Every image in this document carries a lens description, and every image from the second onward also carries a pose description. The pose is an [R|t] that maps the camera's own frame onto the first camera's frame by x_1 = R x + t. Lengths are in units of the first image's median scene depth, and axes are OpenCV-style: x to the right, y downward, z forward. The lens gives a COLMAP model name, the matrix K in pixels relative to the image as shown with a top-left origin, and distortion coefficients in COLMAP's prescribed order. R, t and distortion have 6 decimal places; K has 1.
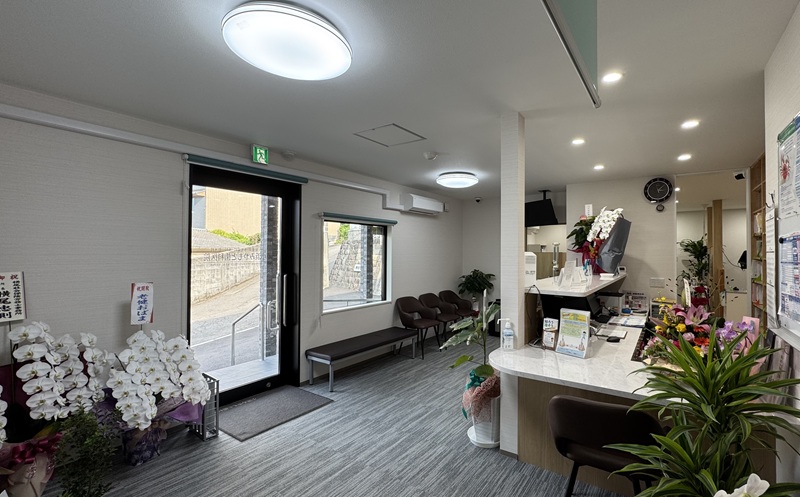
lens RADIAL K [[351.6, 0, 441.3], [0, 351.6, 248.3], [0, 0, 1]] dist [-0.000787, -0.000067]
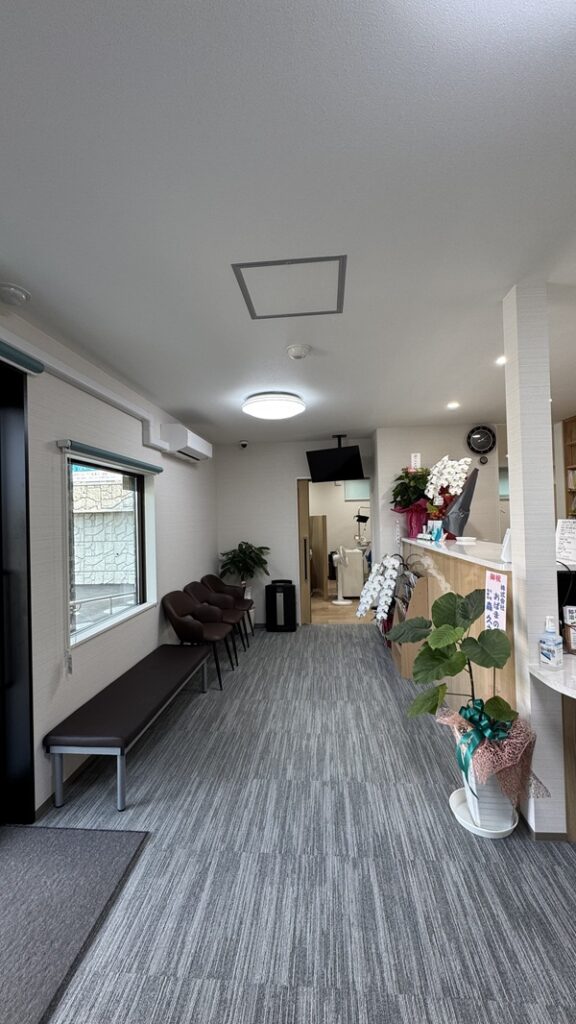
lens RADIAL K [[408.3, 0, 288.0], [0, 408.3, 512.0], [0, 0, 1]] dist [-0.001476, -0.000104]
pose [[0.883952, -0.020732, 0.467117, -0.332578], [0.024086, 0.999709, -0.001211, 0.005533], [-0.466956, 0.012322, 0.884195, 0.360159]]
